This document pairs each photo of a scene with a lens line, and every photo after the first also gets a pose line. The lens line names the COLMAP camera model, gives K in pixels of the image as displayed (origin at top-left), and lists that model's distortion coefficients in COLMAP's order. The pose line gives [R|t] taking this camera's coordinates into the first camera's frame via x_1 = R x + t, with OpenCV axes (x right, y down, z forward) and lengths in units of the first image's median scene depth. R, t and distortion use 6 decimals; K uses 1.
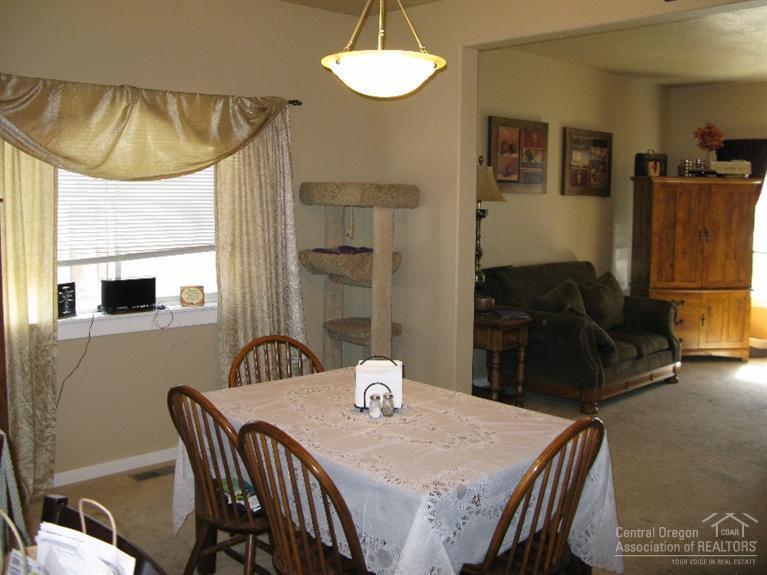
lens RADIAL K [[778.5, 0, 385.0], [0, 778.5, 254.3], [0, 0, 1]] dist [-0.189243, 0.220801]
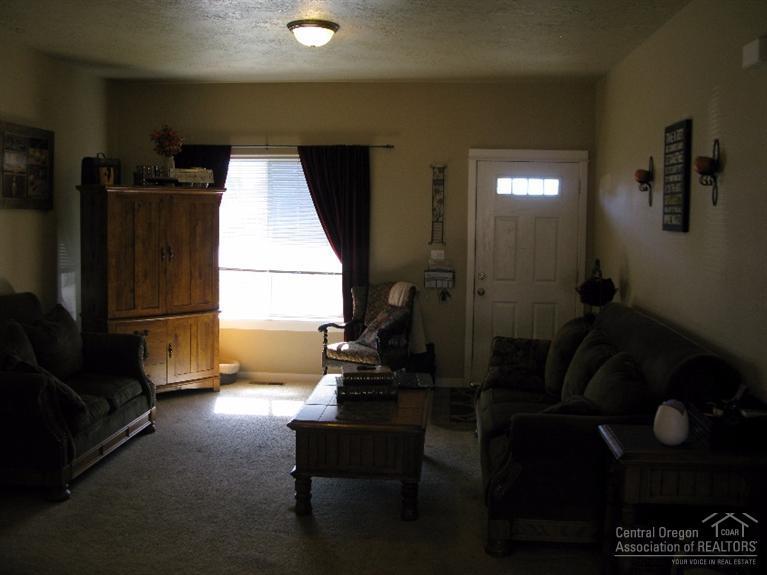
lens RADIAL K [[778.5, 0, 385.0], [0, 778.5, 254.3], [0, 0, 1]] dist [-0.189243, 0.220801]
pose [[0.737954, -0.037827, 0.673790, 0.013164], [0.046383, 0.998910, 0.005279, -0.016942], [-0.673255, 0.027357, 0.738904, 0.181555]]
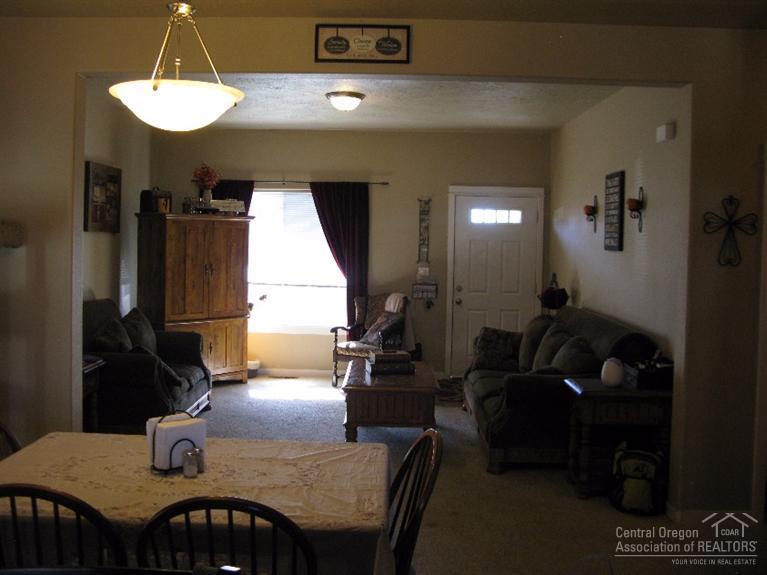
lens RADIAL K [[778.5, 0, 385.0], [0, 778.5, 254.3], [0, 0, 1]] dist [-0.189243, 0.220801]
pose [[0.684840, -0.013740, 0.728564, -0.199653], [0.045187, 0.998699, -0.023641, -0.008589], [-0.727291, 0.049112, 0.684570, 0.075821]]
